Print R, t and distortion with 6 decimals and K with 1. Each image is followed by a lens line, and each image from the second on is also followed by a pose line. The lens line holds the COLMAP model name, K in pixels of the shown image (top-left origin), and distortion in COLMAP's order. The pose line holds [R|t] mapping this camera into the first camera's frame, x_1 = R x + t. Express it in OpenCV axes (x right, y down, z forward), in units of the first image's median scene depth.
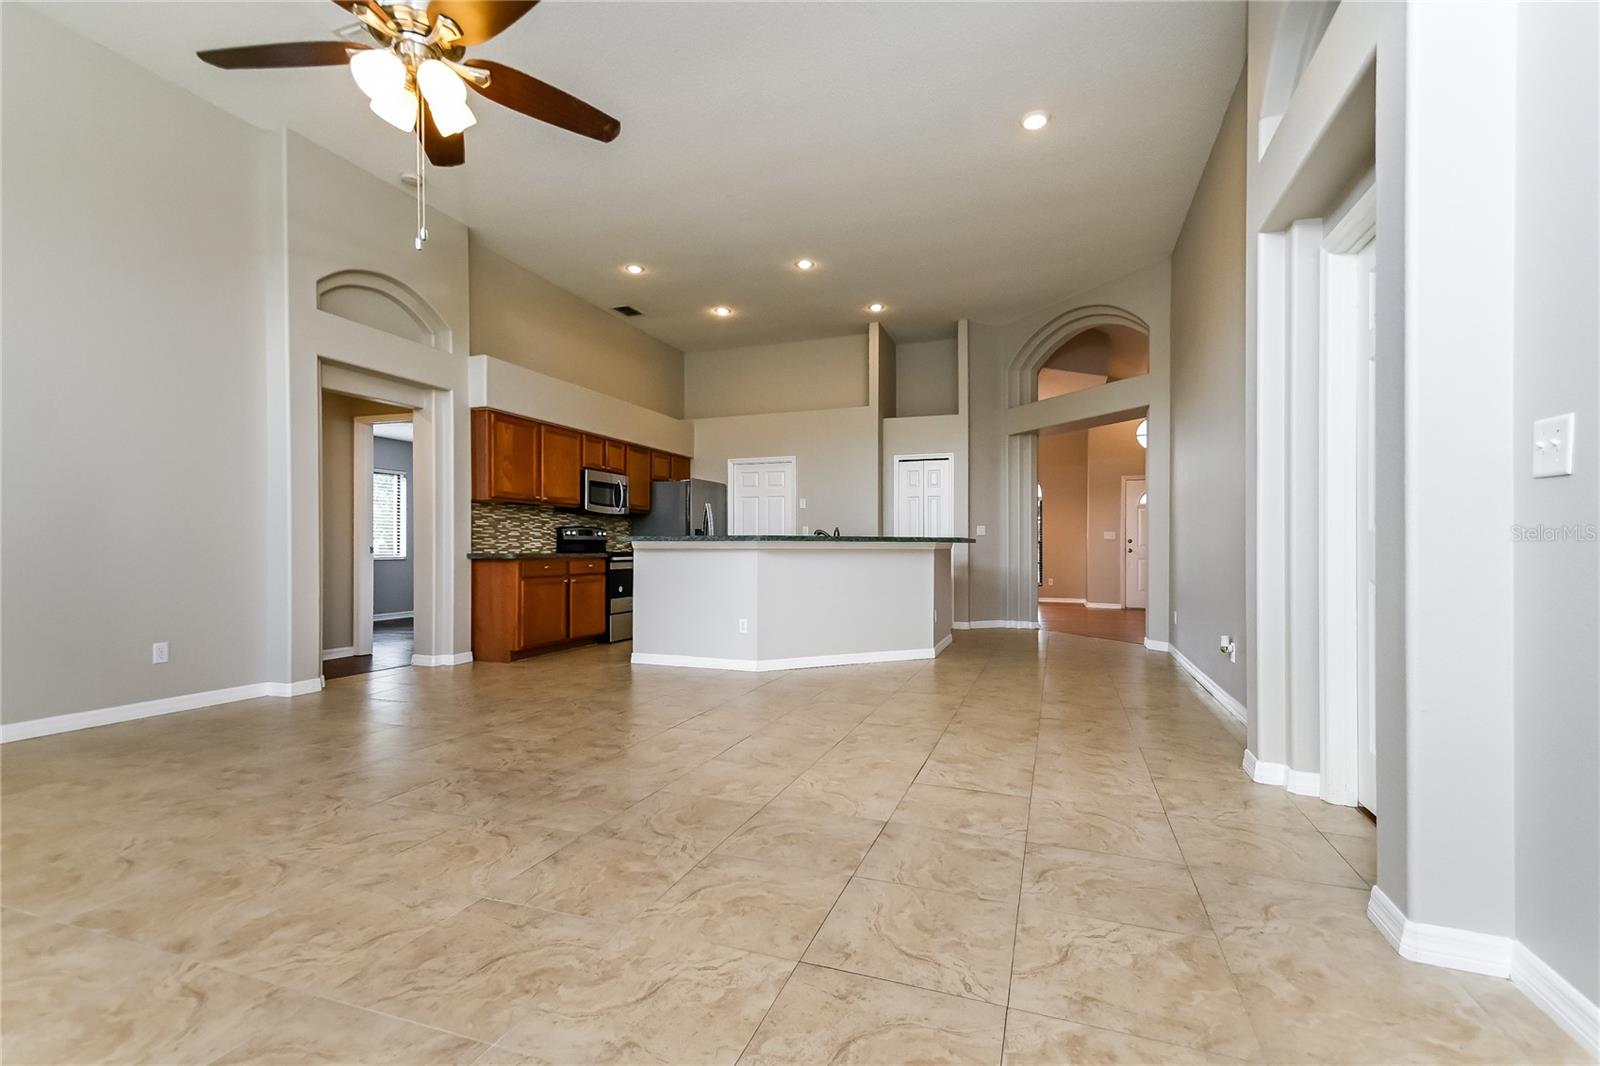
lens RADIAL K [[719.9, 0, 791.6], [0, 719.9, 537.1], [0, 0, 1]] dist [0.001555, -0.000303]
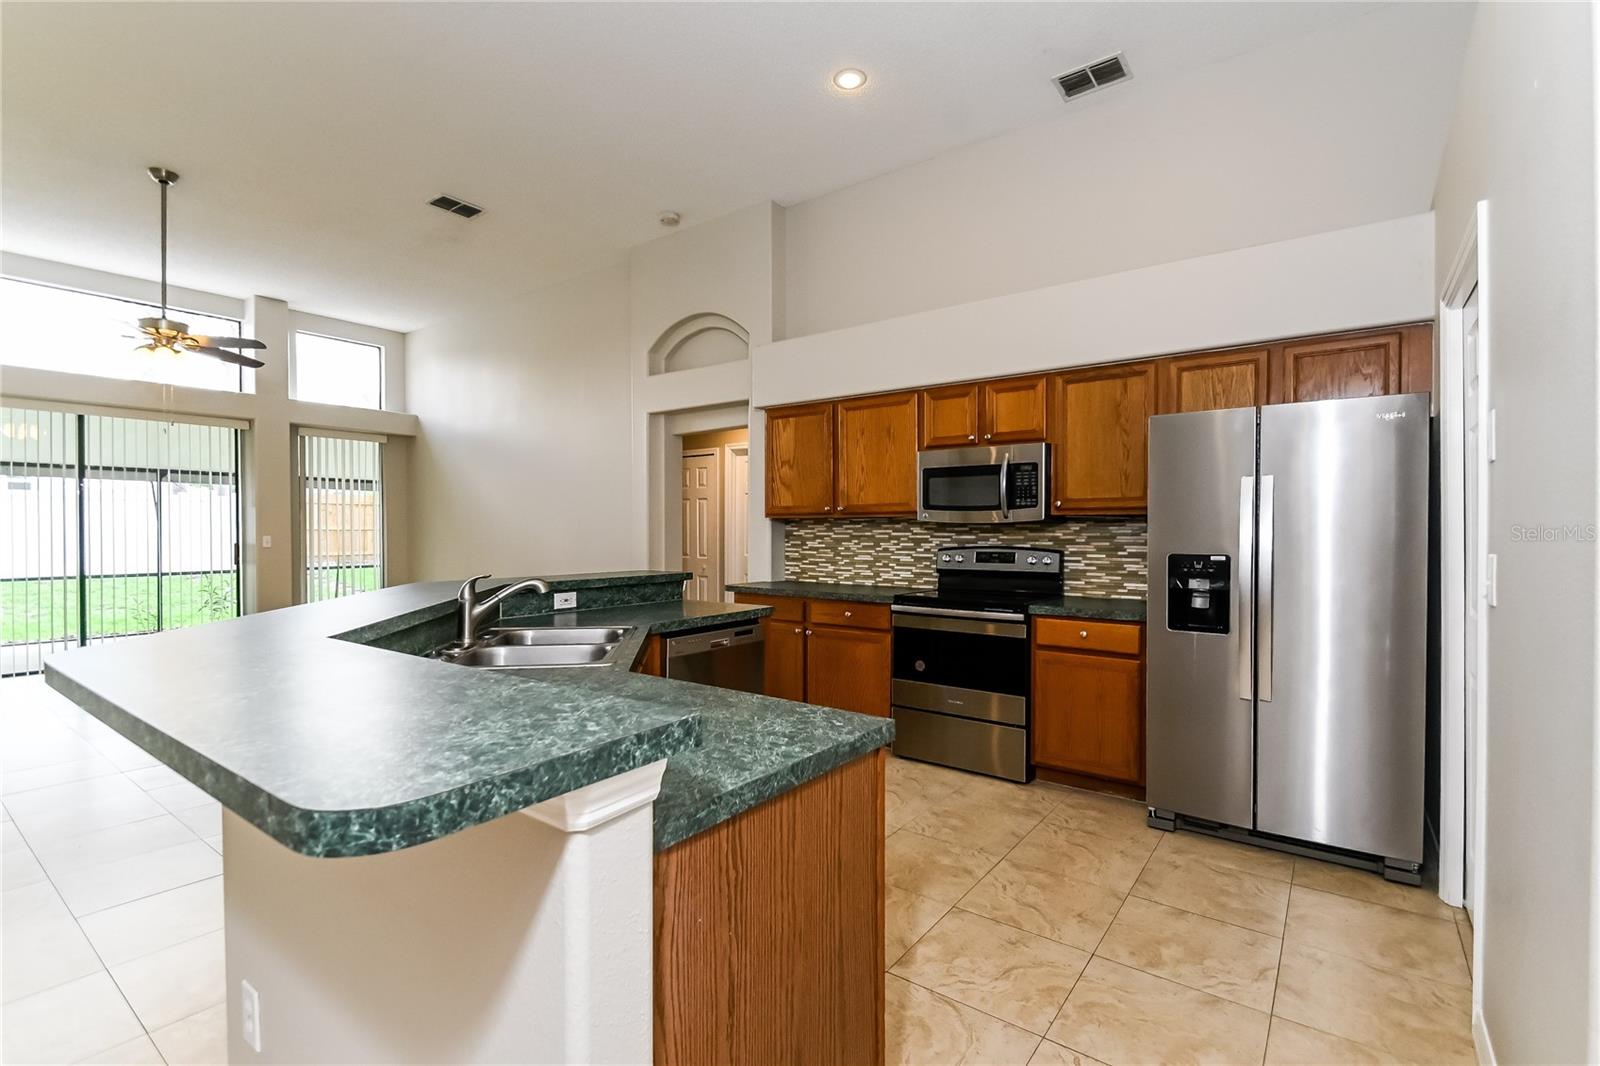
lens RADIAL K [[719.9, 0, 791.6], [0, 719.9, 537.1], [0, 0, 1]] dist [0.001555, -0.000303]
pose [[-0.290273, 0.008150, -0.956909, 0.307304], [0.013383, 0.999901, 0.004457, -0.028047], [0.956850, -0.011513, -0.290353, 1.063523]]
